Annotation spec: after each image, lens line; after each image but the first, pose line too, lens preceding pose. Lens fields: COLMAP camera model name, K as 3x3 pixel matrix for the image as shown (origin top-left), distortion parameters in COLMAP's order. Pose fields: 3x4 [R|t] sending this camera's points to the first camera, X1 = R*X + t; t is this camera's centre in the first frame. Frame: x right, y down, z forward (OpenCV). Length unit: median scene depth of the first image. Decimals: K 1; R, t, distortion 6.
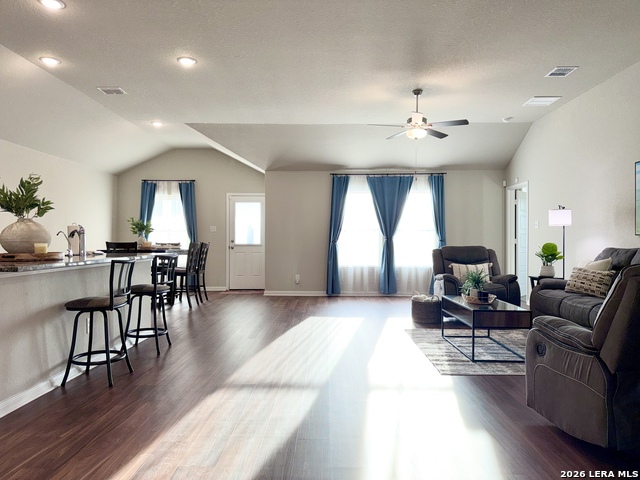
lens RADIAL K [[454.0, 0, 320.0], [0, 454.0, 240.0], [0, 0, 1]] dist [0.081014, -0.107539]
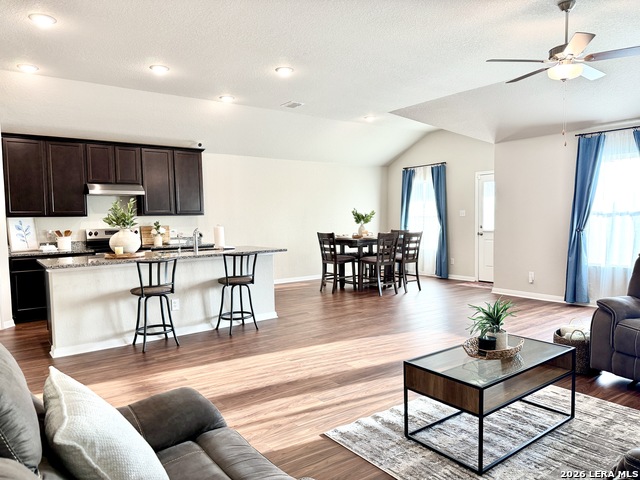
lens RADIAL K [[454.0, 0, 320.0], [0, 454.0, 240.0], [0, 0, 1]] dist [0.081014, -0.107539]
pose [[0.604359, 0.026326, -0.796277, 0.395983], [0.026066, 0.998265, 0.052788, -0.032121], [0.796286, -0.052659, 0.602625, 0.252187]]
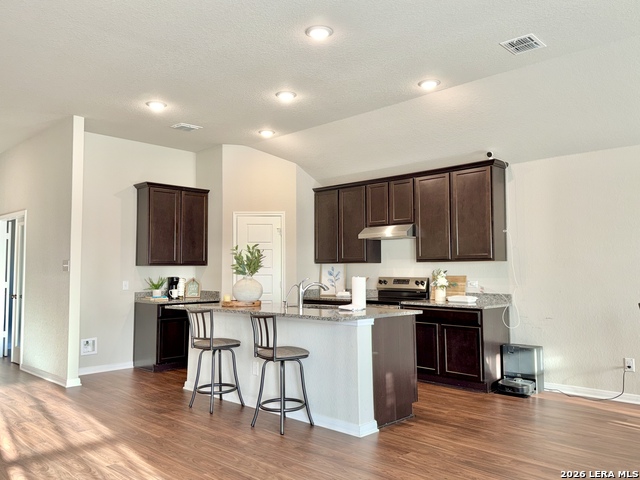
lens RADIAL K [[518.8, 0, 320.0], [0, 518.8, 240.0], [0, 0, 1]] dist [0.138101, -0.263978]
pose [[-0.694846, -0.047281, -0.717602, 0.158489], [0.005506, 0.997457, -0.071051, -0.018586], [0.719137, -0.053321, -0.692819, 0.960349]]
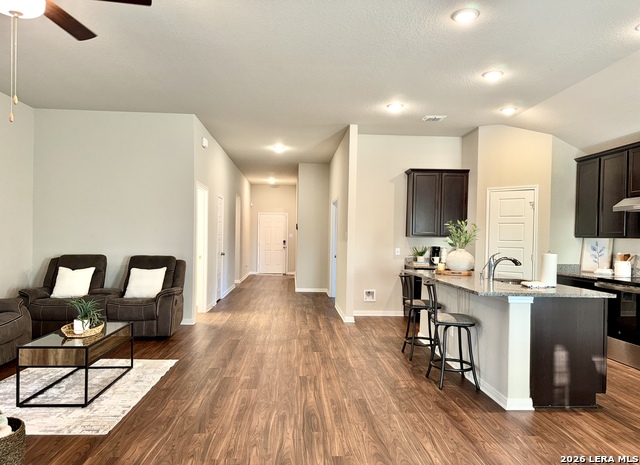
lens RADIAL K [[449.9, 0, 317.7], [0, 449.9, 242.5], [0, 0, 1]] dist [0.002757, -0.005861]
pose [[-0.998033, -0.024364, -0.057769, -0.021703], [-0.024599, 0.999692, 0.003352, -0.025842], [0.057669, 0.004767, -0.998324, 1.054261]]
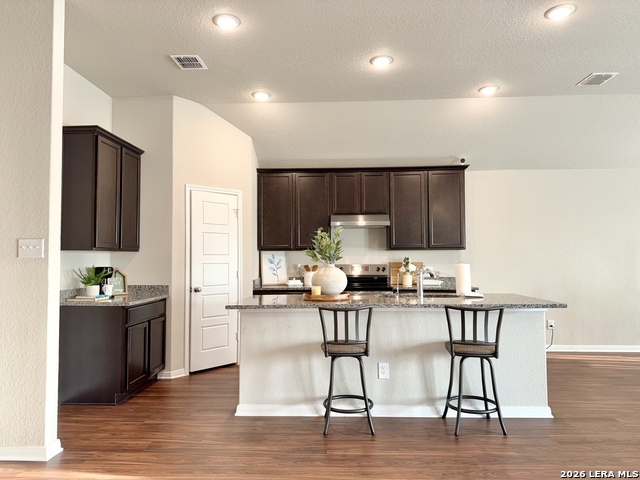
lens RADIAL K [[454.0, 0, 320.0], [0, 454.0, 240.0], [0, 0, 1]] dist [0.081014, -0.107539]
pose [[-0.034732, -0.044789, -0.998393, 0.233482], [0.012085, 0.998903, -0.045233, -0.024956], [0.999324, -0.013636, -0.034152, 0.426836]]
